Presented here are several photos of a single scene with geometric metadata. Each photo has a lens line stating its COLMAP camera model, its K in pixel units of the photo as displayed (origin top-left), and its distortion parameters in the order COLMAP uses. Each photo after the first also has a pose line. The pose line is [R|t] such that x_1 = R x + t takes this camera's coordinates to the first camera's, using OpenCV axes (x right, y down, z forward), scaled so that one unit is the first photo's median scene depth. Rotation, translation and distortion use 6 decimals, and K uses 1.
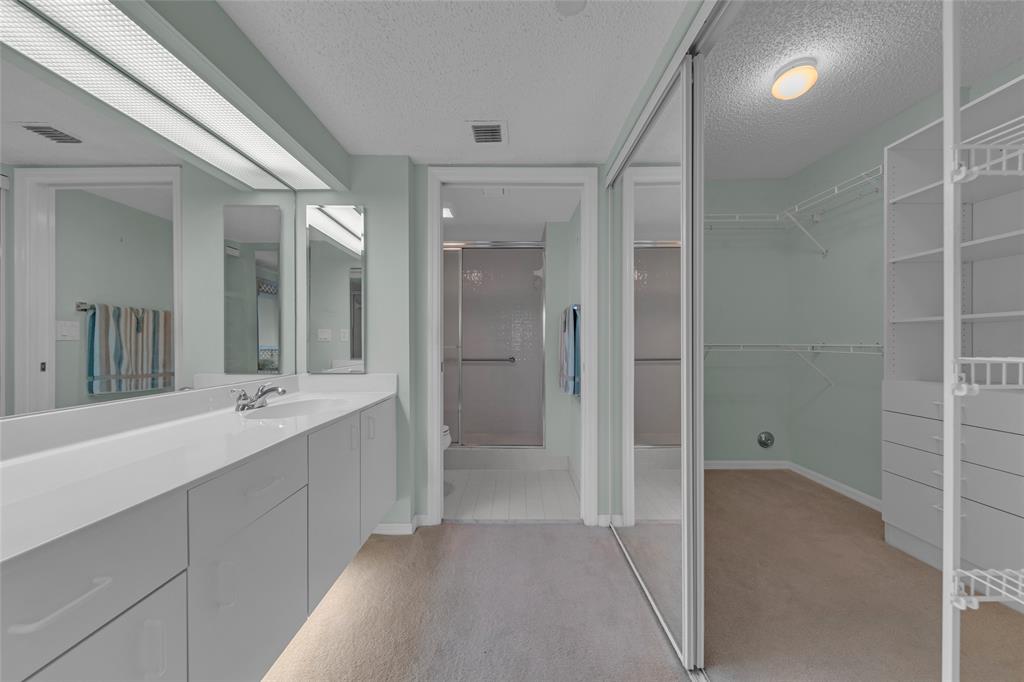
lens RADIAL K [[357.5, 0, 510.0], [0, 357.5, 344.0], [0, 0, 1]] dist [0.001574, 0.000106]
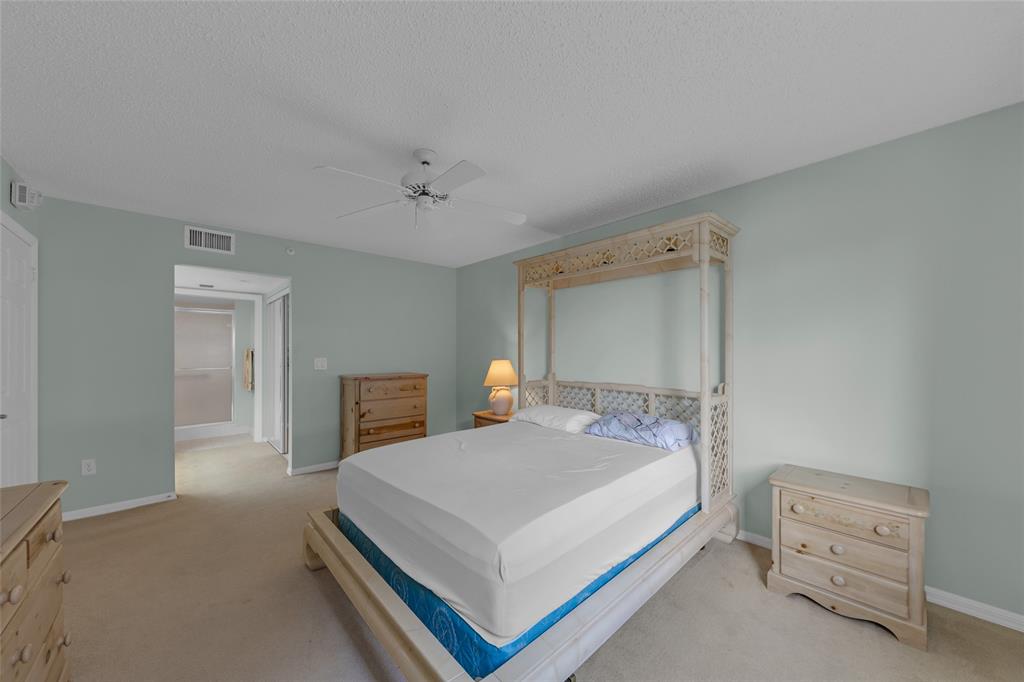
lens RADIAL K [[357.5, 0, 510.0], [0, 357.5, 344.0], [0, 0, 1]] dist [0.001574, 0.000106]
pose [[0.729950, -0.004760, 0.683484, -0.101861], [0.004491, 0.999988, 0.002168, -0.088501], [-0.683486, 0.001487, 0.729962, -1.056063]]
